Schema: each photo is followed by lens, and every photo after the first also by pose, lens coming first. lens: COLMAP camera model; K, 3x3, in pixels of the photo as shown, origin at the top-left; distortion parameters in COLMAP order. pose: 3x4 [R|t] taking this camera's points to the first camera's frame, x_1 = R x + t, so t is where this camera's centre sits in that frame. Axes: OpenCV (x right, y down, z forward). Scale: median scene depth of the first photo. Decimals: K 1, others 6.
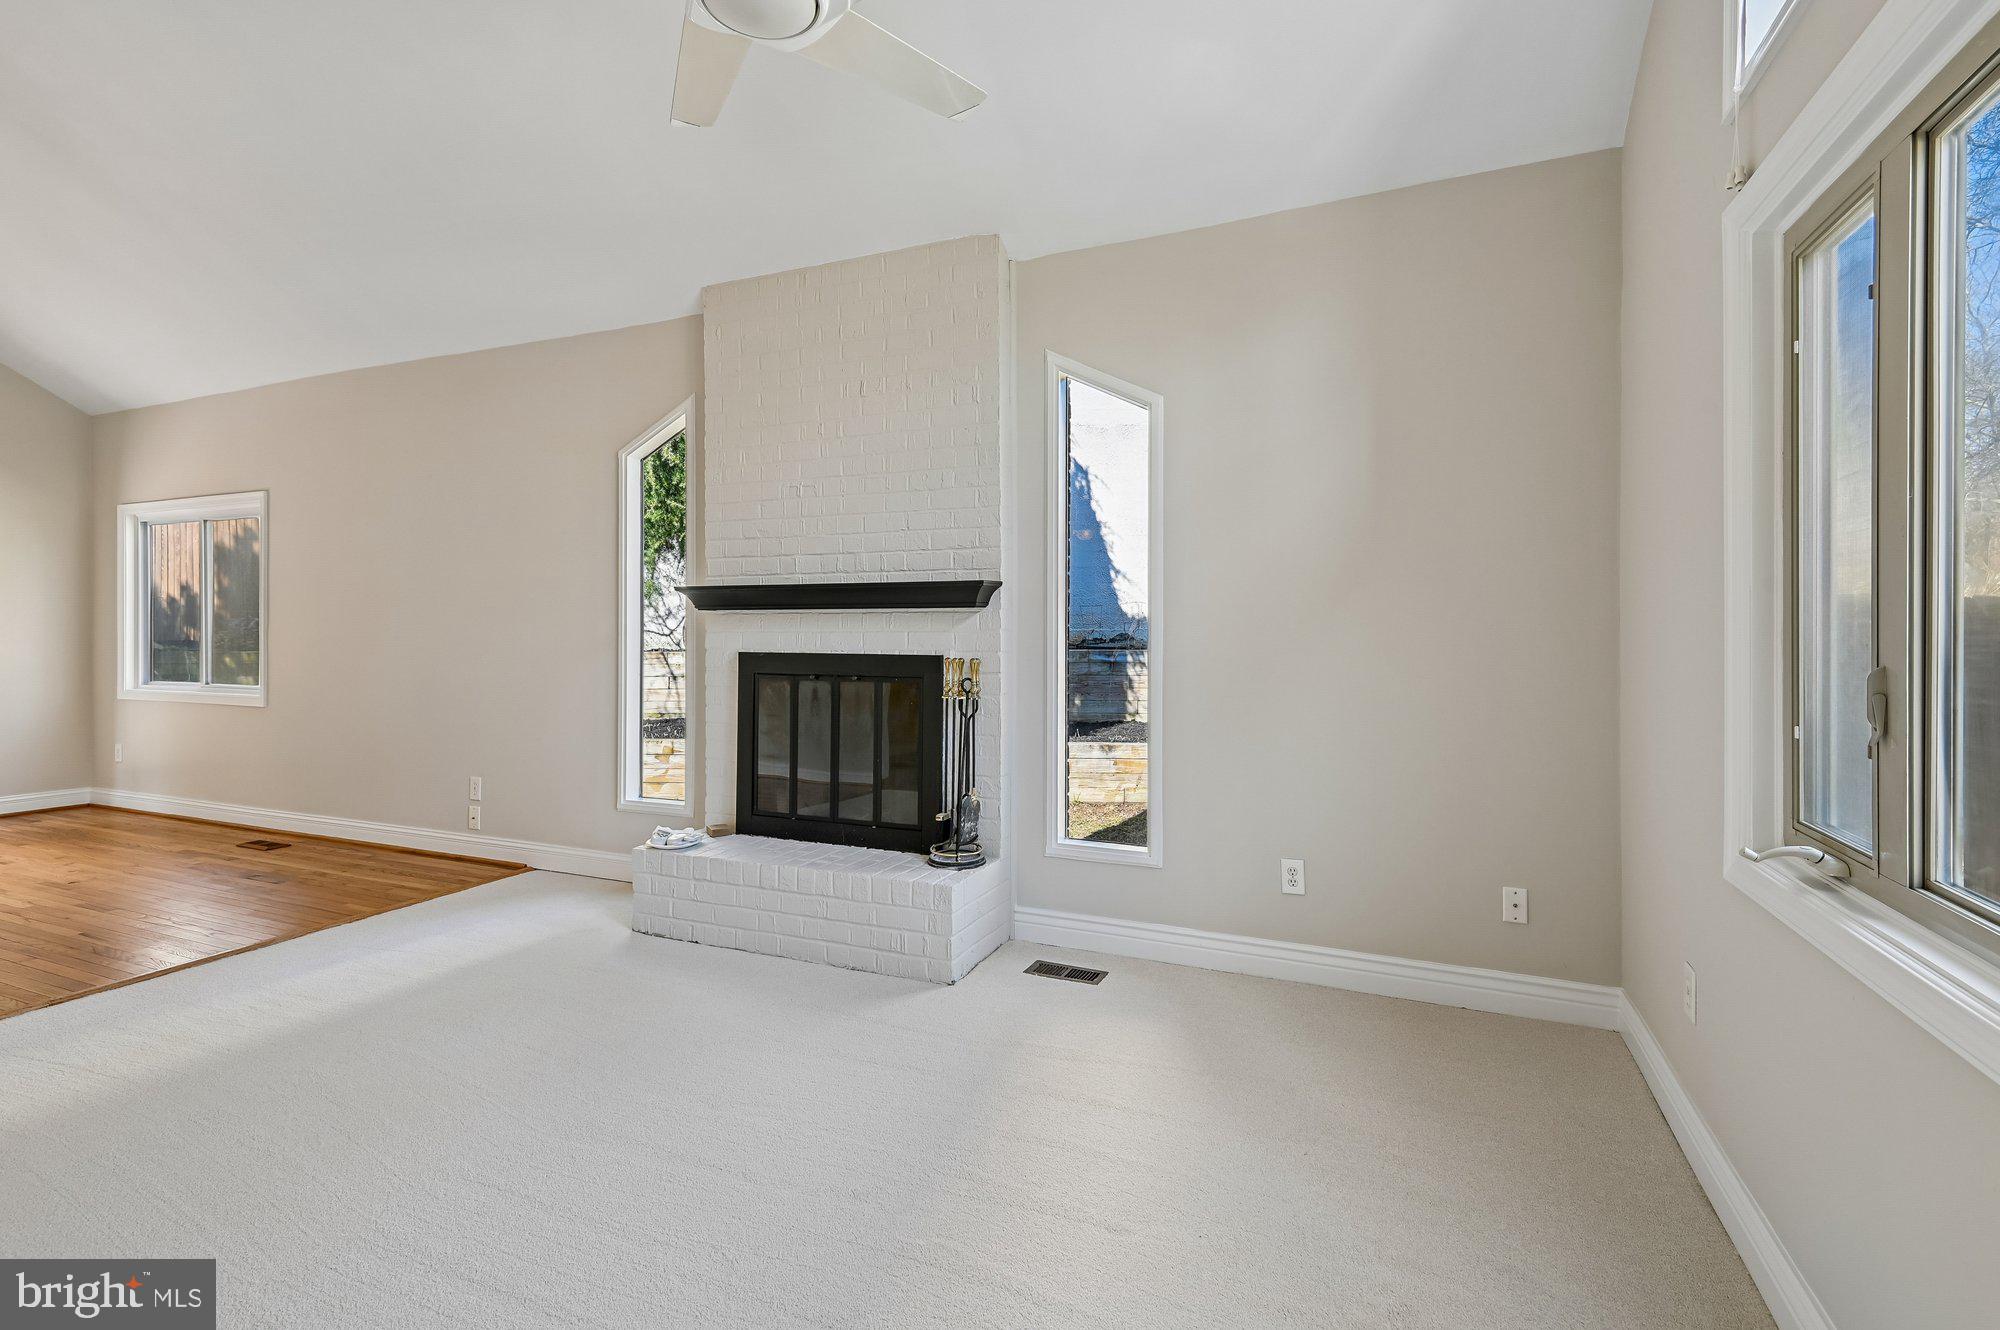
lens RADIAL K [[928.4, 0, 1009.5], [0, 928.4, 643.0], [0, 0, 1]] dist [0.008218, -0.000133]
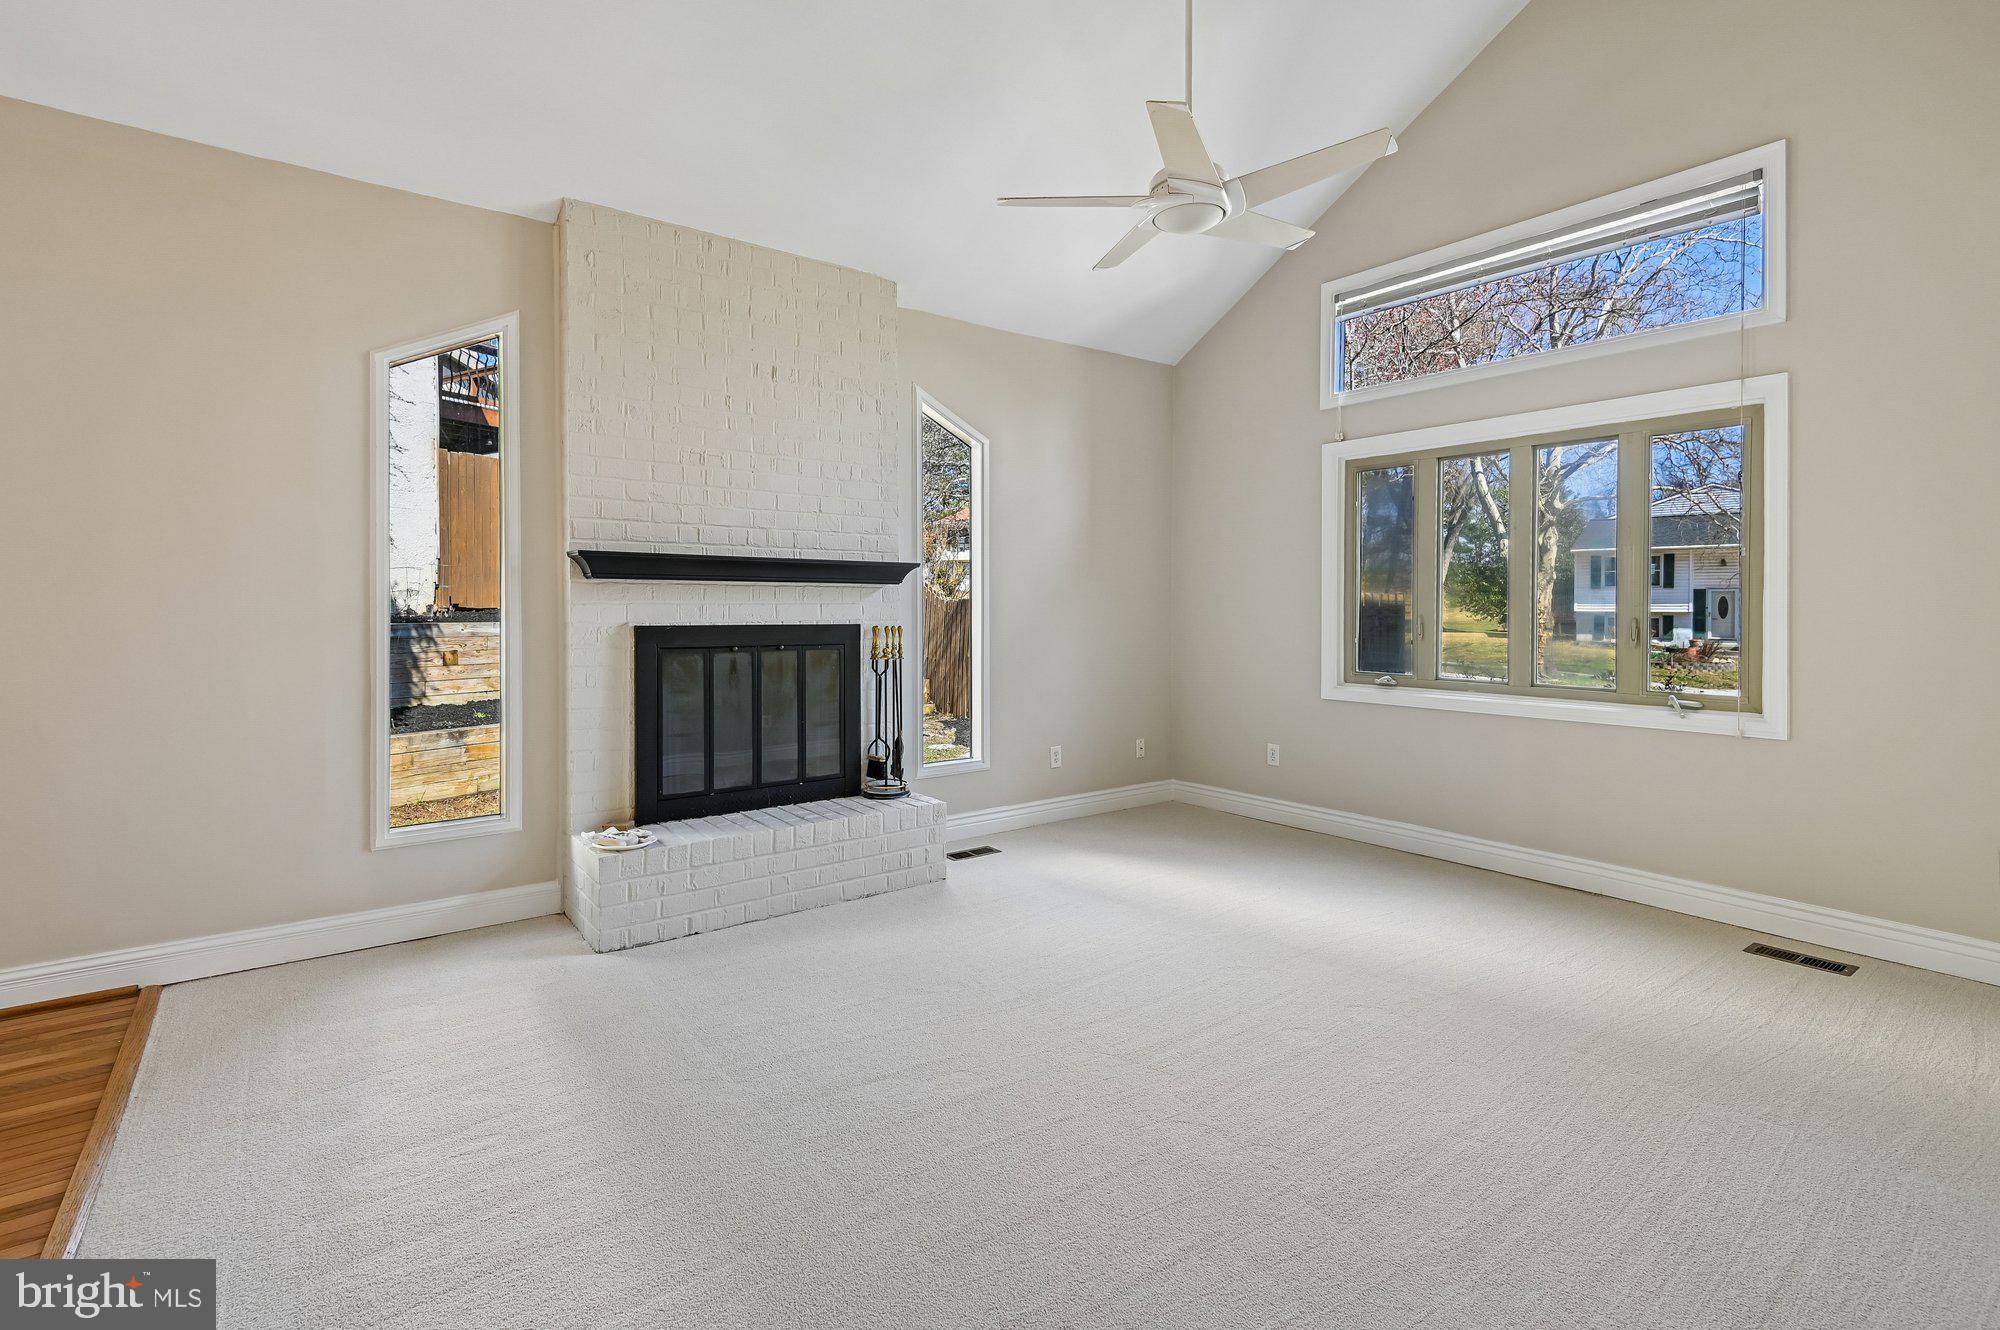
lens RADIAL K [[931.6, 0, 1033.8], [0, 931.6, 623.6], [0, 0, 1]] dist [0.001470, -0.000014]
pose [[0.453968, -0.017836, 0.890840, -0.948263], [0.007529, 0.999841, 0.016181, -0.004170], [-0.890986, -0.000639, 0.454030, 0.250834]]
